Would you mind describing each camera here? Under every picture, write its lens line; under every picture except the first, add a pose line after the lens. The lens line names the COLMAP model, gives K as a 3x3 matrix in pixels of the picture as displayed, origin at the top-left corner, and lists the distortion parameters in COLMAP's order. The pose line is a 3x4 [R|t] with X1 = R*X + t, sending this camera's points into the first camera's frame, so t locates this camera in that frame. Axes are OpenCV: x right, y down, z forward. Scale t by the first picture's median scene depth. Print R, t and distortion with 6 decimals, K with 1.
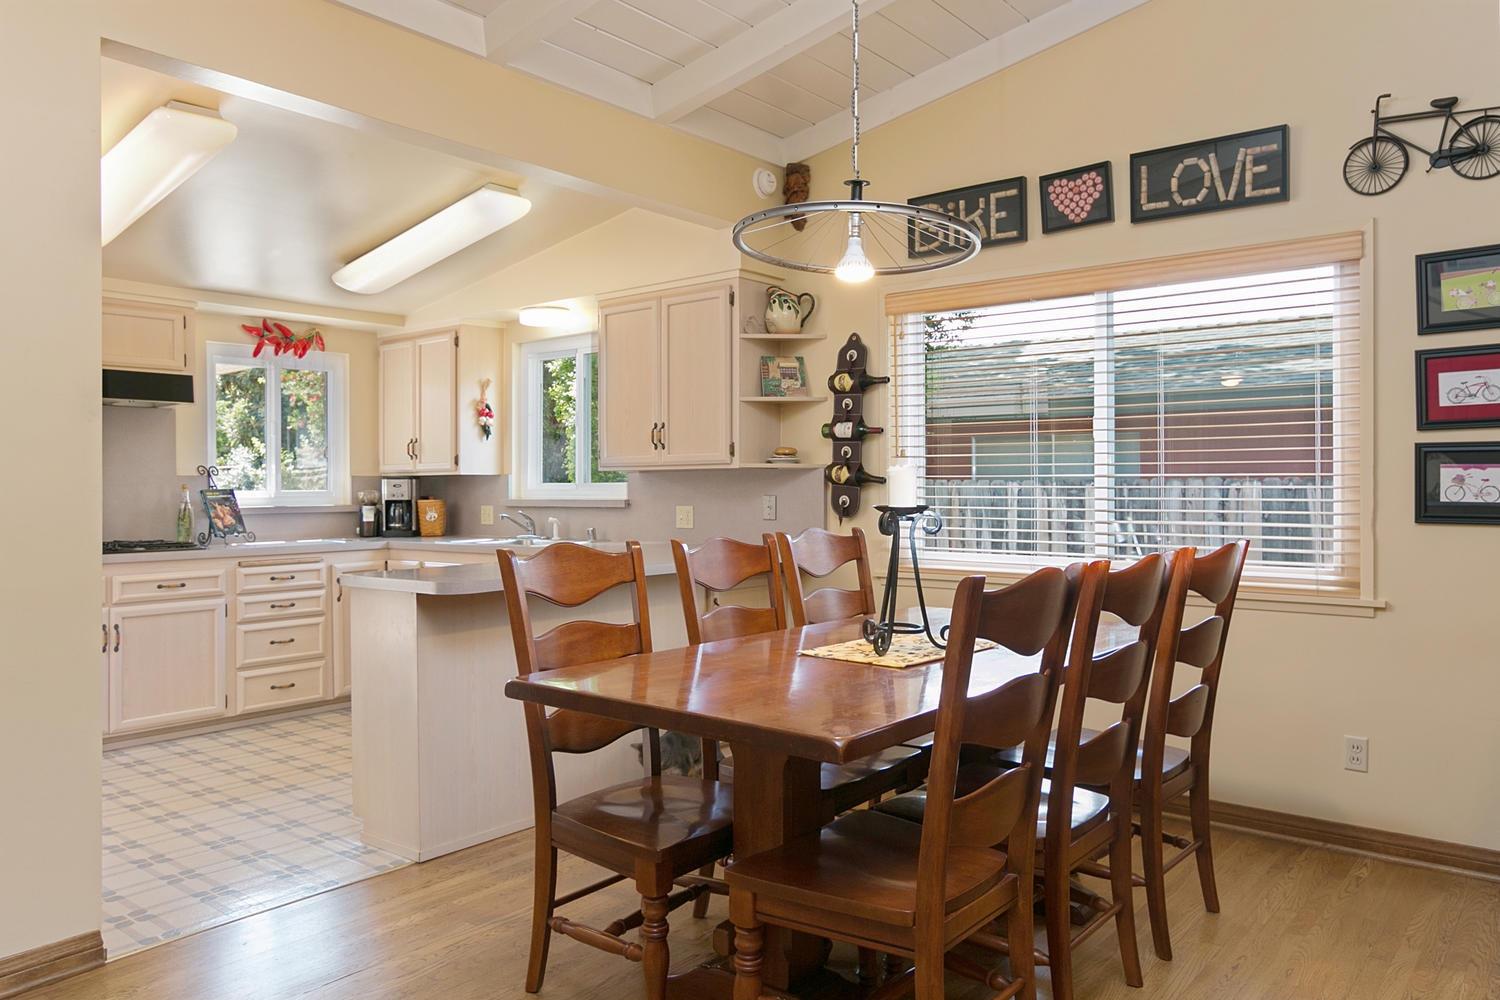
lens RADIAL K [[1049.1, 0, 740.1], [0, 1049.1, 485.2], [0, 0, 1]] dist [0.003945, -0.005363]
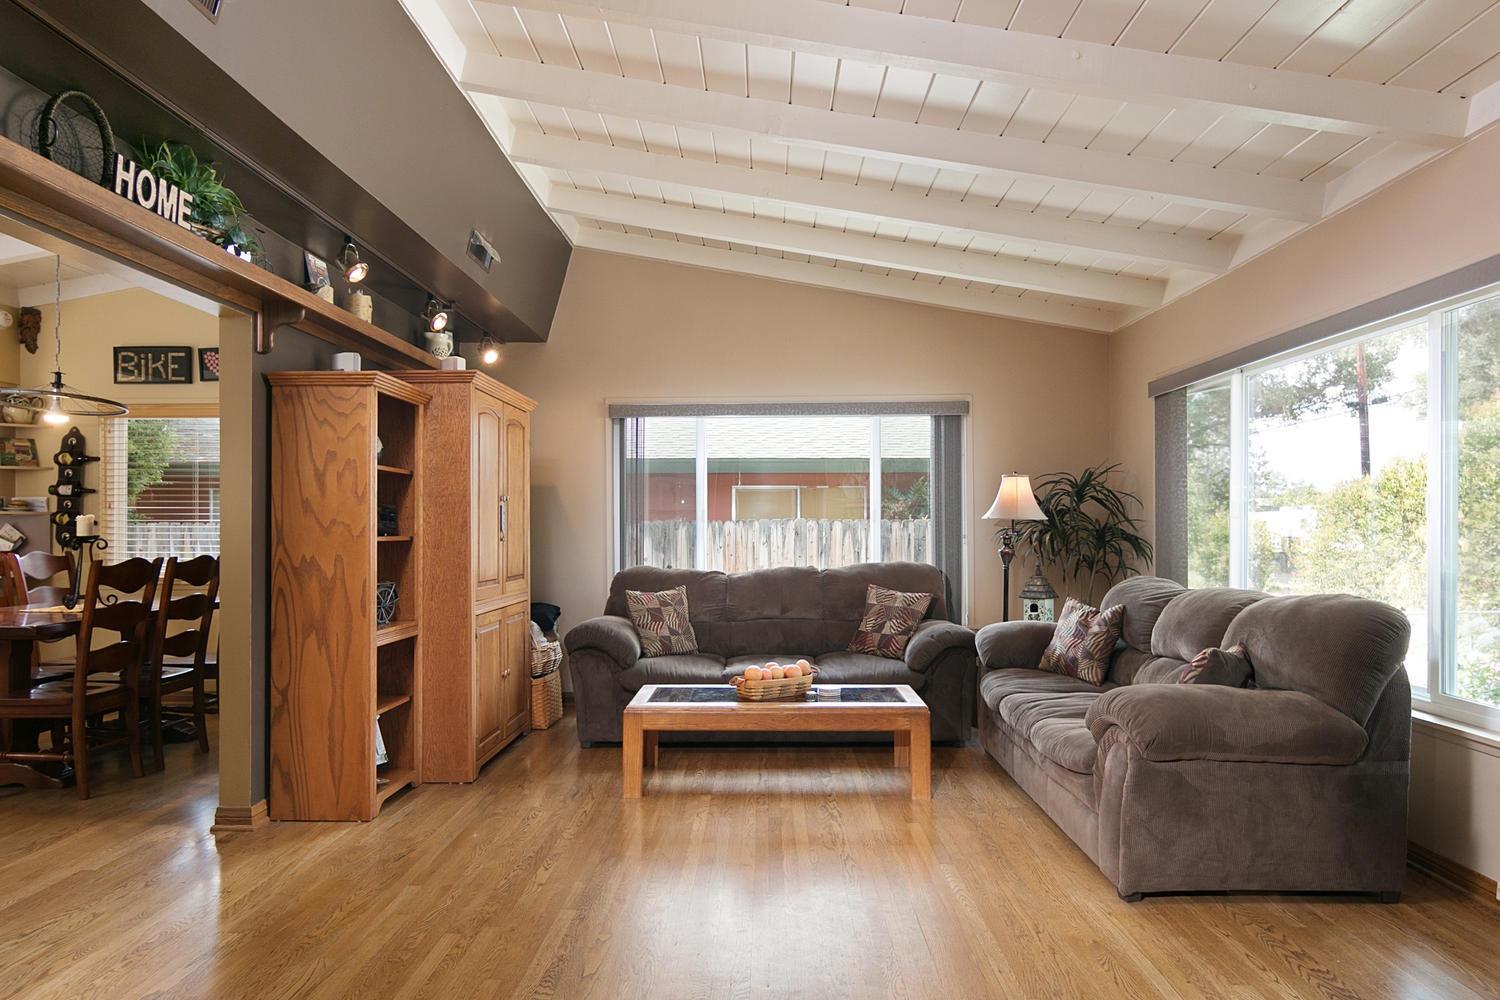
lens RADIAL K [[951.7, 0, 709.2], [0, 951.7, 516.9], [0, 0, 1]] dist [-0.003452, 0.000671]
pose [[0.790424, 0.004951, 0.612540, -0.007733], [0.000933, 0.999956, -0.009287, 0.000612], [-0.612559, 0.007913, 0.790385, -0.646969]]
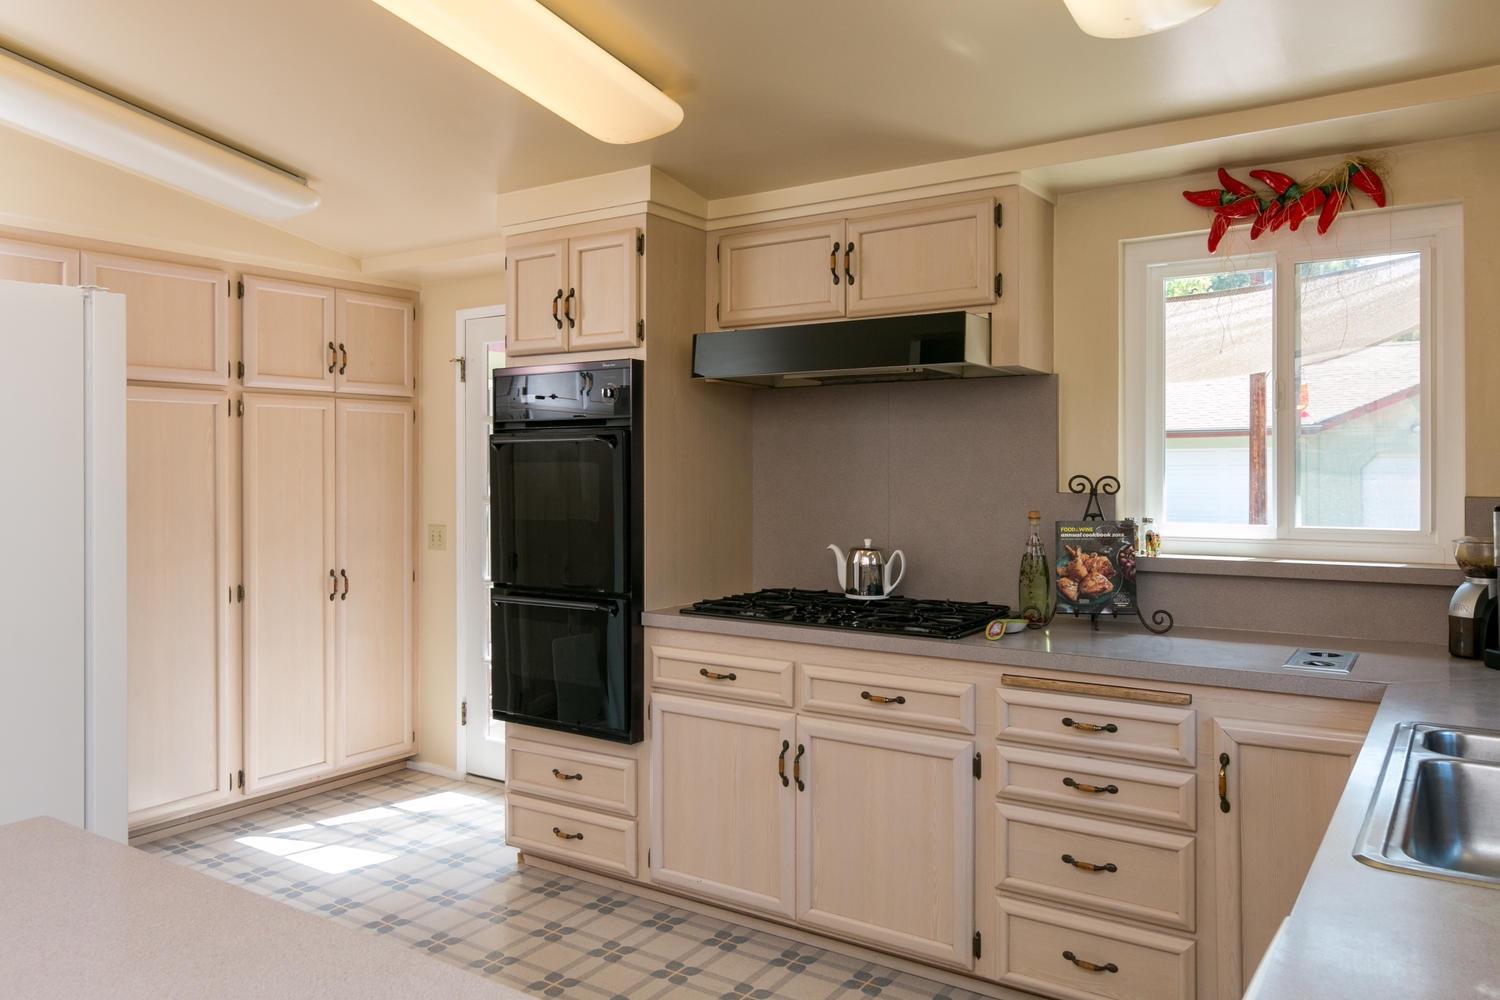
lens RADIAL K [[1072.4, 0, 758.3], [0, 1072.4, 473.0], [0, 0, 1]] dist [-0.008967, 0.002771]
pose [[0.107425, 0.006567, -0.994192, 0.012577], [-0.001459, 0.999978, 0.006448, -0.027308], [0.994212, 0.000757, 0.107432, 0.916598]]
